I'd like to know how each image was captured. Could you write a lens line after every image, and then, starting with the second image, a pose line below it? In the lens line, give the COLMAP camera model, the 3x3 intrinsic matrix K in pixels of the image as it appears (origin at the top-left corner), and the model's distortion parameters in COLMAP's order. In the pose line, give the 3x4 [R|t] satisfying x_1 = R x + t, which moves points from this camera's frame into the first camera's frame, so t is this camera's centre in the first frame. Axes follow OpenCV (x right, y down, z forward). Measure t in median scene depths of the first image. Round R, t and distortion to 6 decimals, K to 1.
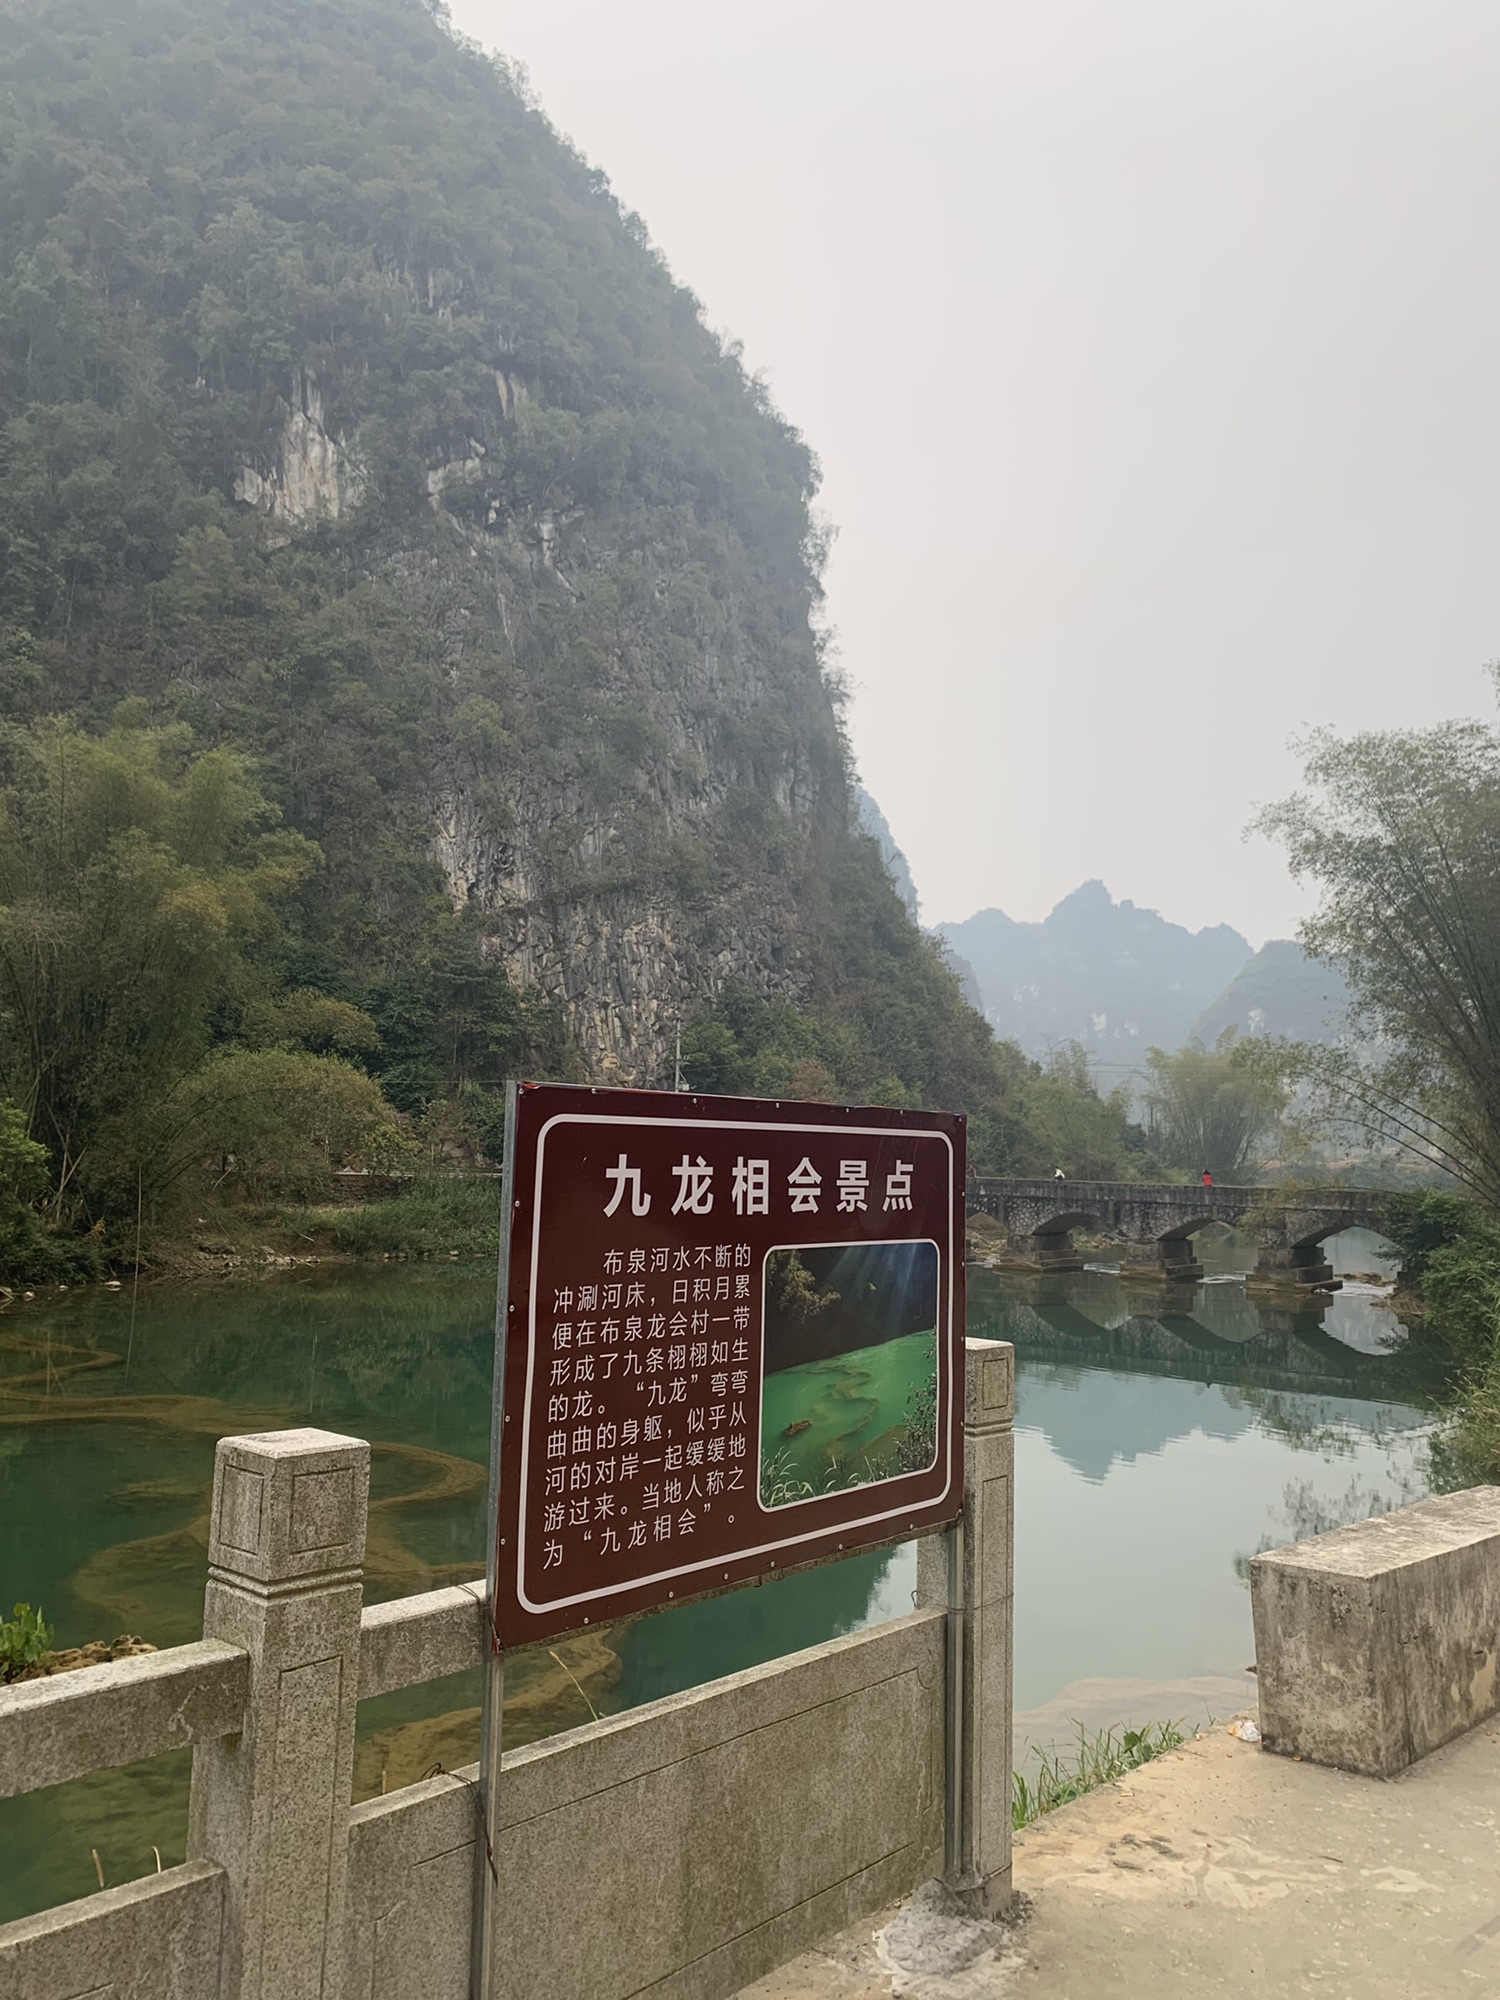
lens RADIAL K [[1524.7, 0, 755.1], [0, 1524.7, 989.6], [0, 0, 1]] dist [-0.001867, 0.005260]
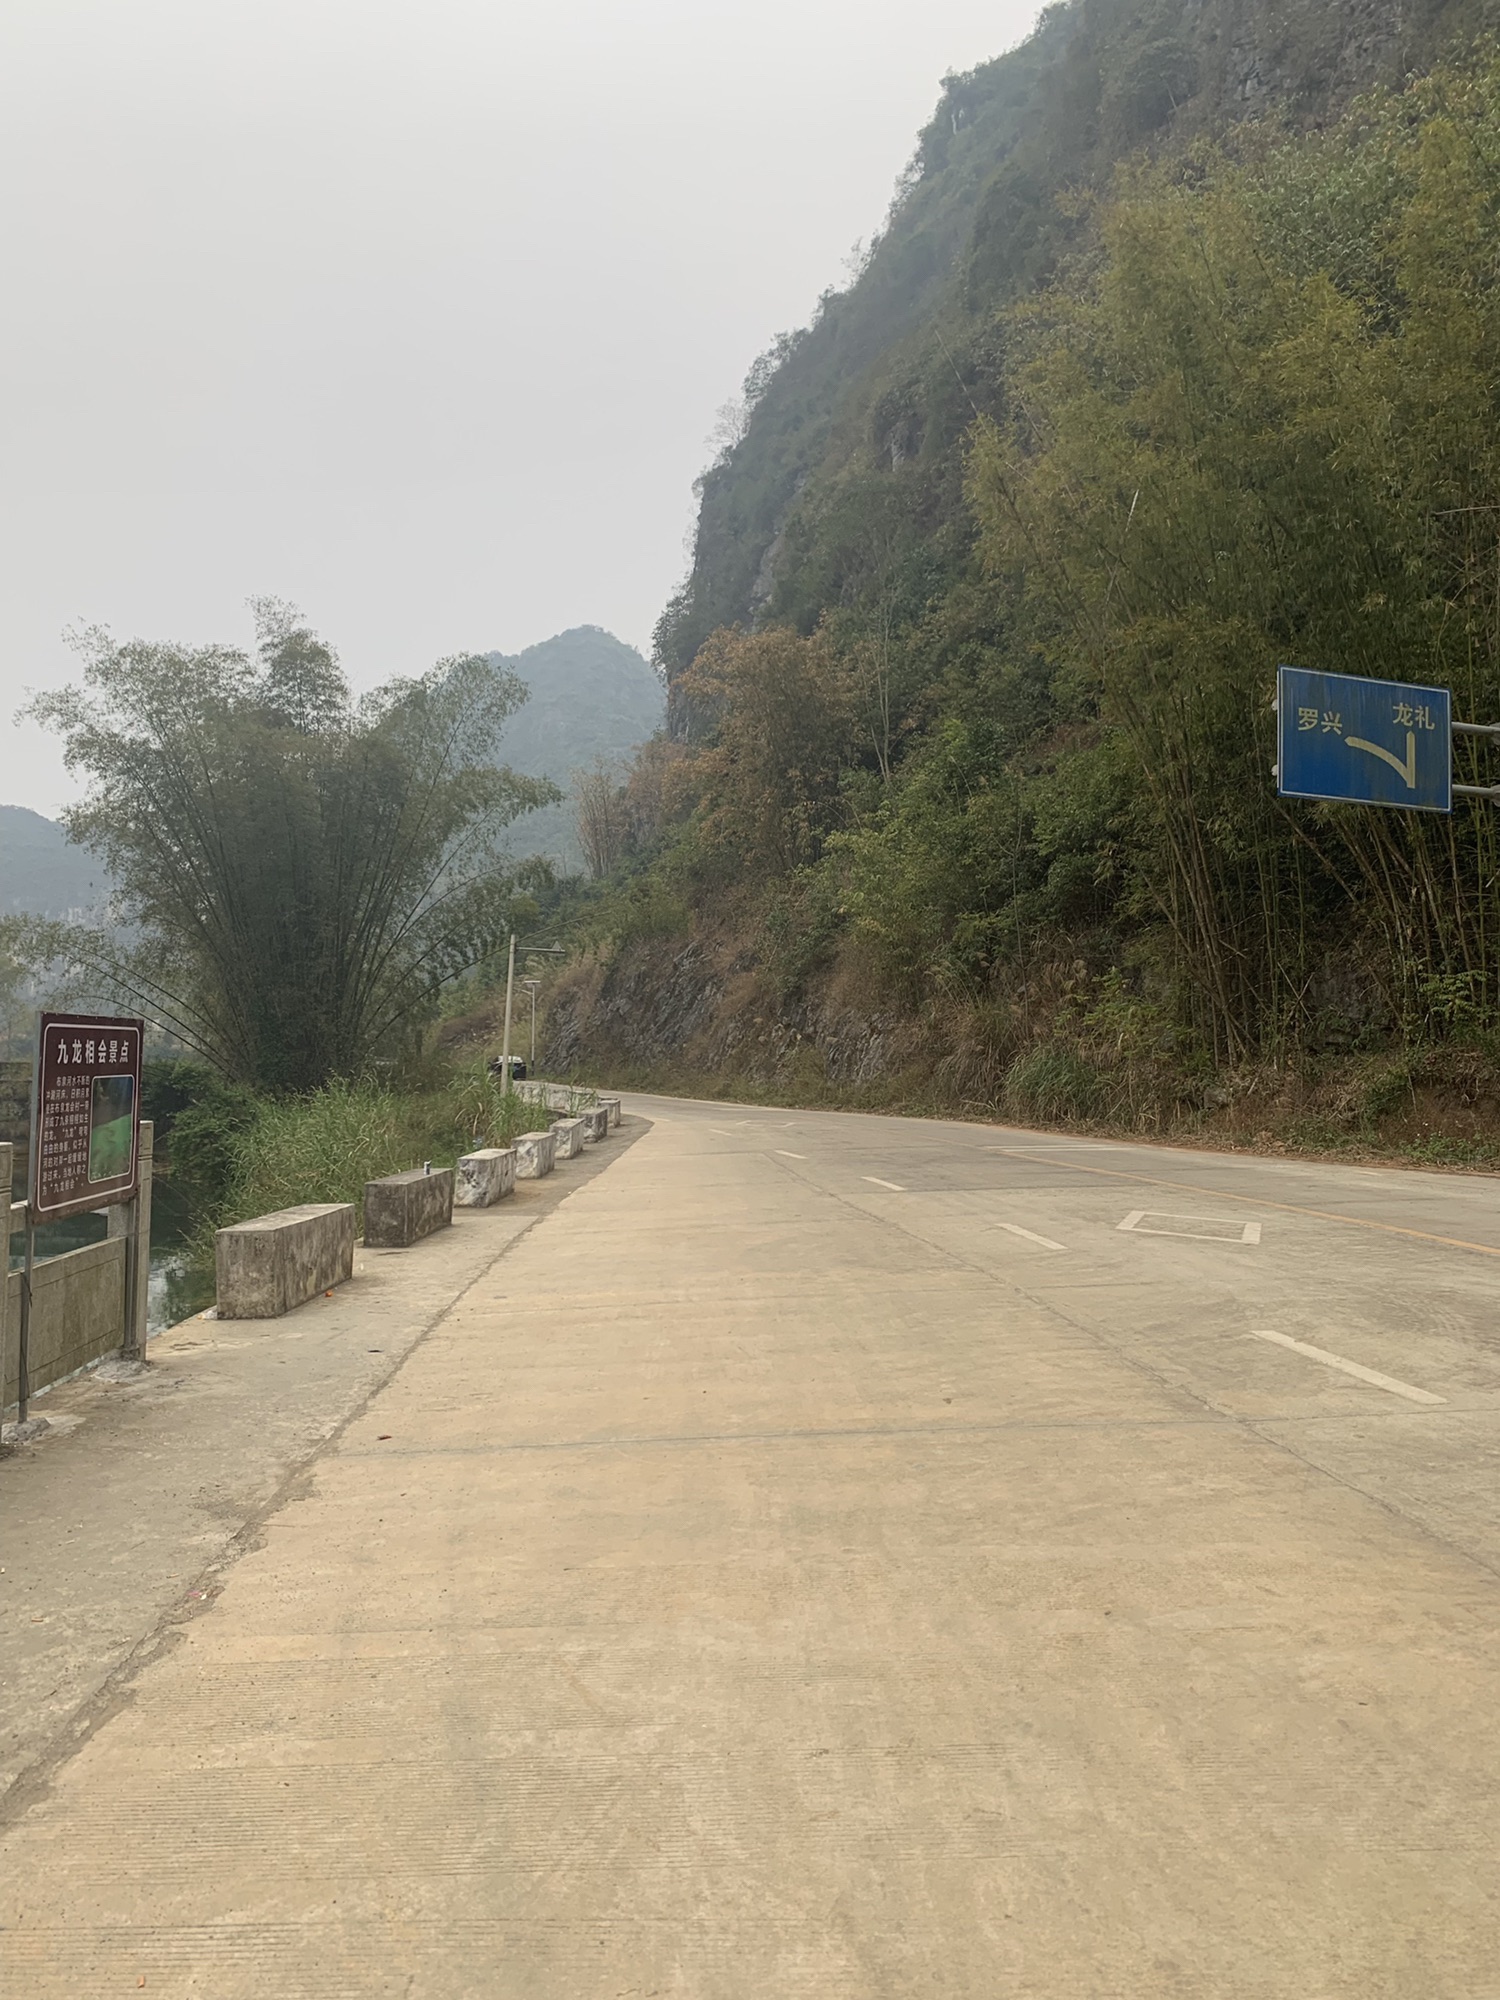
lens RADIAL K [[1524.7, 0, 752.8], [0, 1524.7, 996.7], [0, 0, 1]] dist [-0.001867, 0.005260]
pose [[0.701837, 0.016663, 0.712143, -0.063821], [-0.078760, 0.995412, 0.054329, -0.011154], [-0.707970, -0.094219, 0.699929, -0.092595]]
